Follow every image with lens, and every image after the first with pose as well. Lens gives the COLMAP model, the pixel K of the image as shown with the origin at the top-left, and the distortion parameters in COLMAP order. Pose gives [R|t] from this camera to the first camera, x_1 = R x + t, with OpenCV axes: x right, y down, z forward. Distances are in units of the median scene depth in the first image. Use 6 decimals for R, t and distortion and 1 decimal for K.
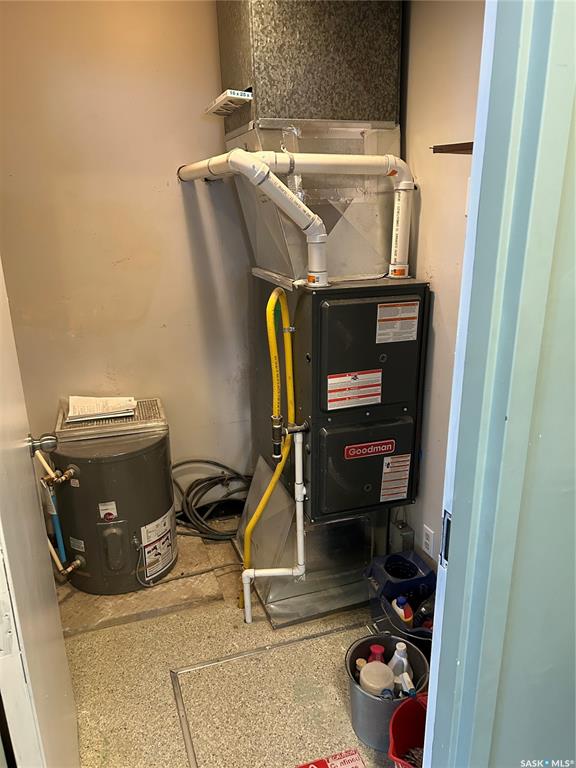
lens RADIAL K [[580.2, 0, 286.4], [0, 580.2, 385.9], [0, 0, 1]] dist [0.064767, -0.068094]
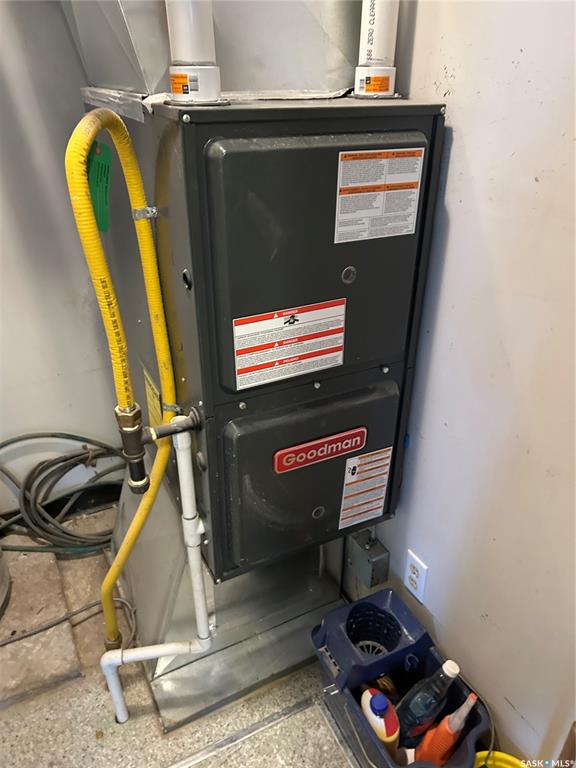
lens RADIAL K [[580.2, 0, 286.4], [0, 580.2, 385.9], [0, 0, 1]] dist [0.064767, -0.068094]
pose [[0.990827, -0.052163, 0.124662, 0.048126], [0.027748, 0.981373, 0.190099, -0.047040], [-0.132256, -0.184896, 0.973818, 0.488497]]
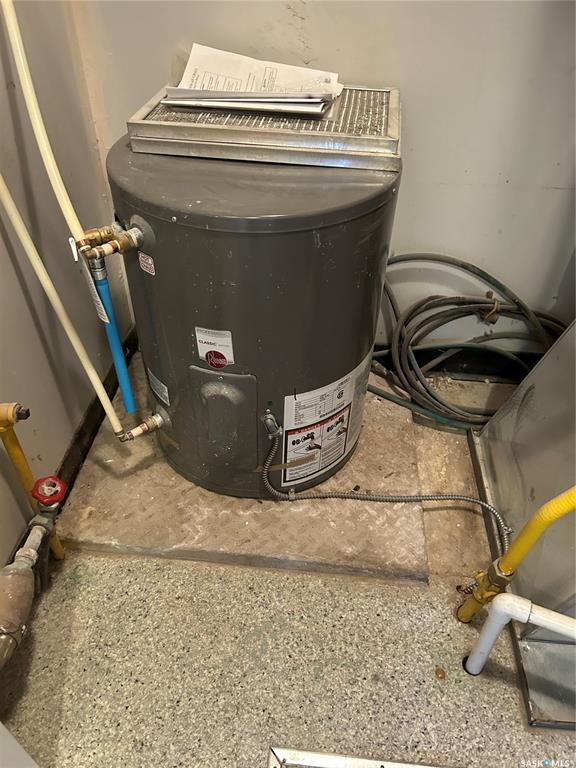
lens RADIAL K [[580.2, 0, 286.4], [0, 580.2, 385.9], [0, 0, 1]] dist [0.064767, -0.068094]
pose [[0.908640, 0.300981, -0.289456, -0.137199], [-0.161634, 0.892641, 0.420793, 0.058085], [0.385031, -0.335564, 0.859737, 0.693955]]
